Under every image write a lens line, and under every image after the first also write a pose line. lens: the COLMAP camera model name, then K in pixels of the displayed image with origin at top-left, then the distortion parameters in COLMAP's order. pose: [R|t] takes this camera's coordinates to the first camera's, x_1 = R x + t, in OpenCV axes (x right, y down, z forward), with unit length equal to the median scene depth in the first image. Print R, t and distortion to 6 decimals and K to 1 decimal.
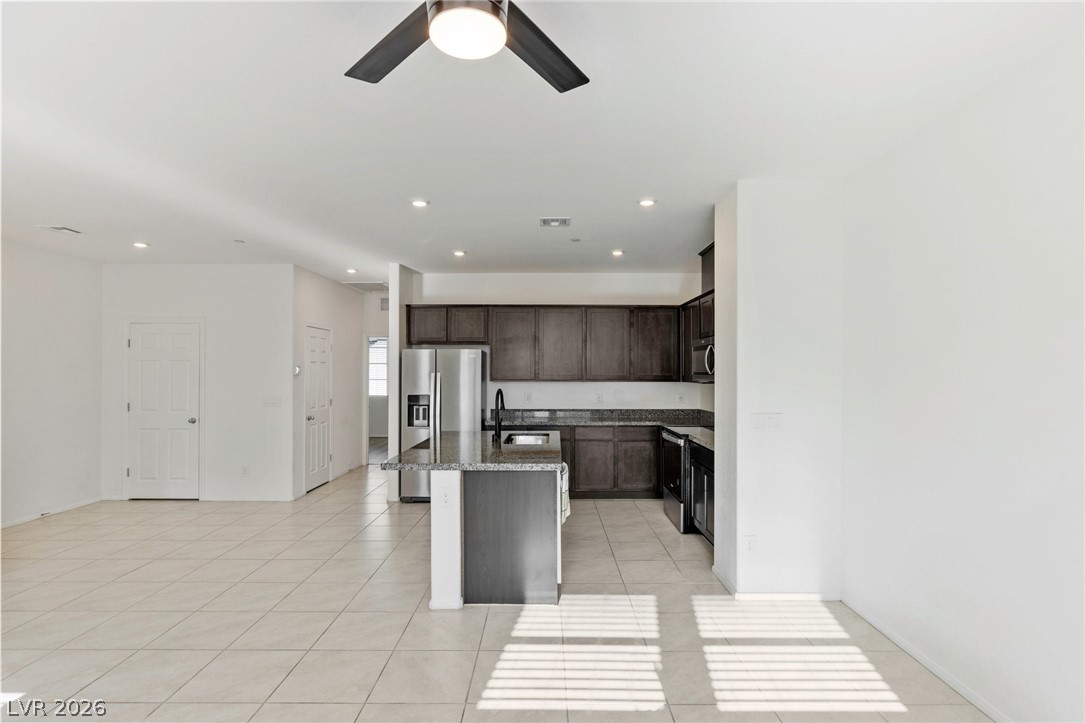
lens RADIAL K [[520.8, 0, 543.8], [0, 520.8, 368.4], [0, 0, 1]] dist [0.004270, -0.001079]
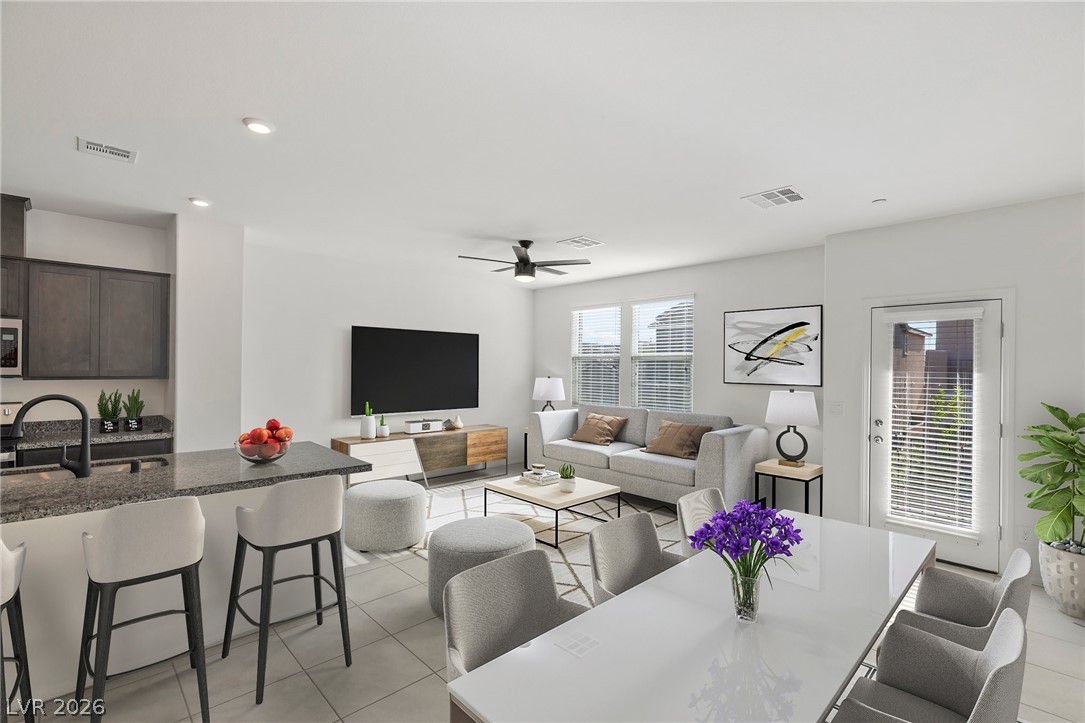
lens RADIAL K [[494.7, 0, 563.1], [0, 494.7, 363.5], [0, 0, 1]] dist [0.014147, -0.000360]
pose [[-0.706542, -0.003247, 0.707663, -0.843299], [-0.016425, 0.999795, -0.011812, 0.002427], [-0.707480, -0.019969, -0.706451, 0.971971]]
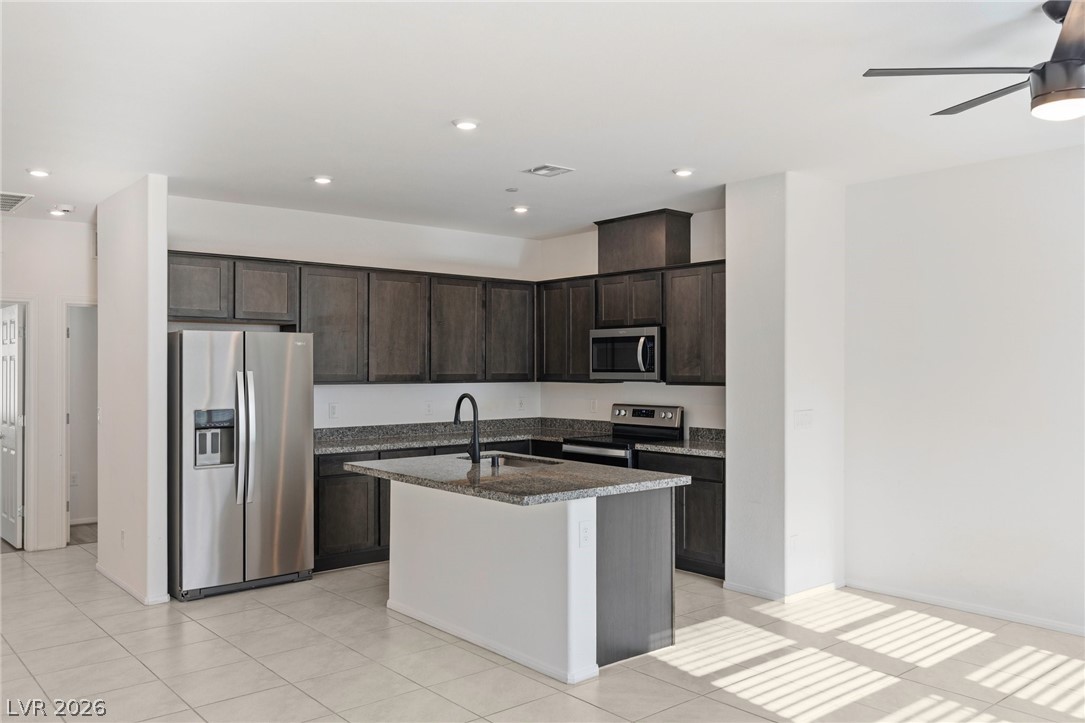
lens RADIAL K [[851.2, 0, 525.6], [0, 851.2, 374.2], [0, 0, 1]] dist [-0.004787, 0.031239]
pose [[0.769726, -0.006906, 0.638337, -0.741465], [-0.001953, 0.999911, 0.013172, -0.002467], [-0.638371, -0.011385, 0.769645, 0.066742]]
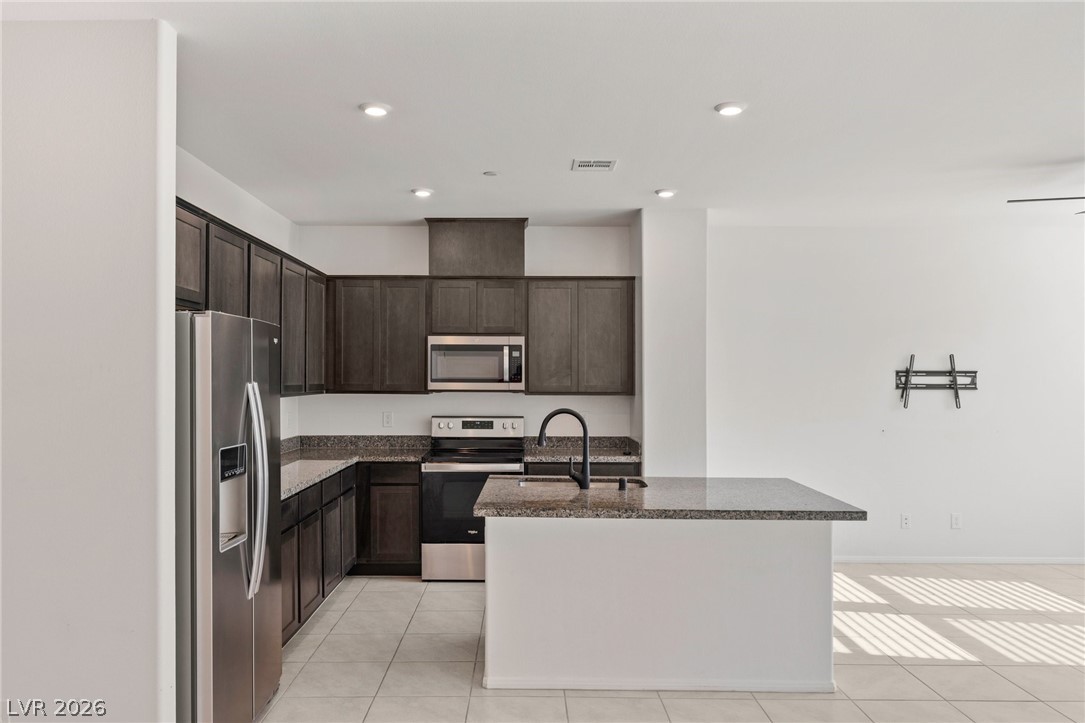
lens RADIAL K [[808.1, 0, 505.7], [0, 808.1, 368.4], [0, 0, 1]] dist [-0.004420, -0.003734]
pose [[0.014432, 0.007336, 0.999869, -0.995973], [-0.010307, 0.999921, -0.007187, -0.000428], [-0.999843, -0.010202, 0.014506, 1.028369]]
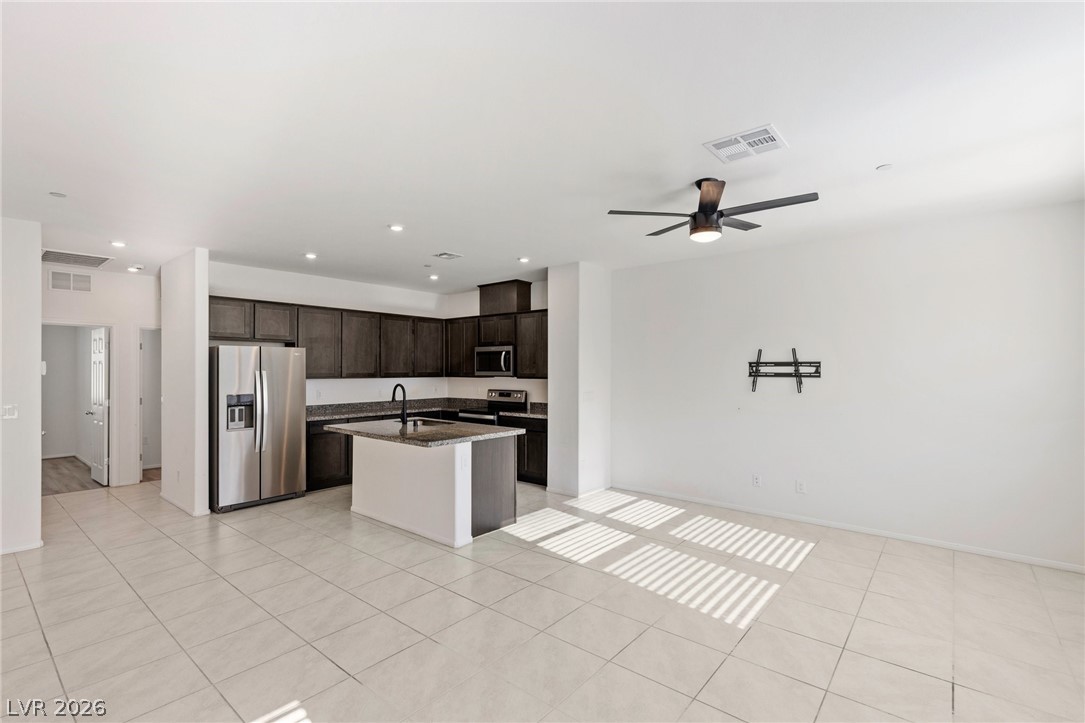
lens RADIAL K [[494.7, 0, 524.6], [0, 494.7, 373.1], [0, 0, 1]] dist [0.014147, -0.000360]
pose [[0.658408, -0.007531, 0.752624, -0.741683], [-0.003699, 0.999905, 0.013241, -0.002210], [-0.752652, -0.011502, 0.658318, 0.030198]]
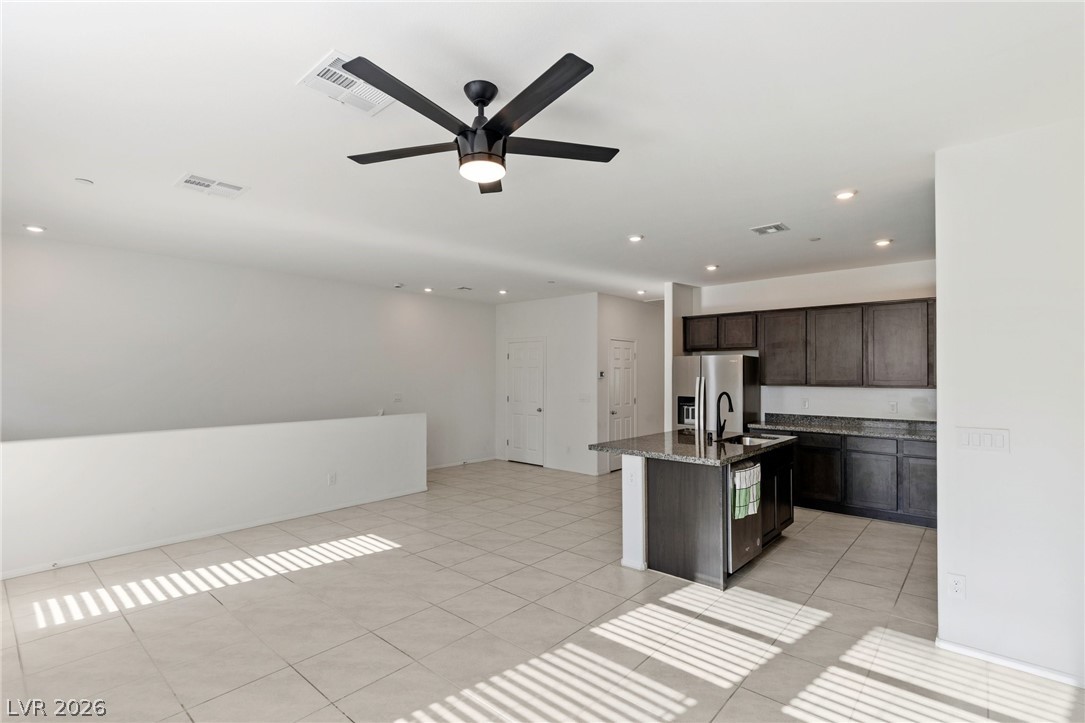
lens RADIAL K [[494.7, 0, 555.3], [0, 494.7, 379.6], [0, 0, 1]] dist [0.014147, -0.000360]
pose [[0.768850, 0.007353, -0.639386, 0.301311], [0.003170, 0.999878, 0.015311, -0.004826], [0.639421, -0.013799, 0.768733, -0.012559]]
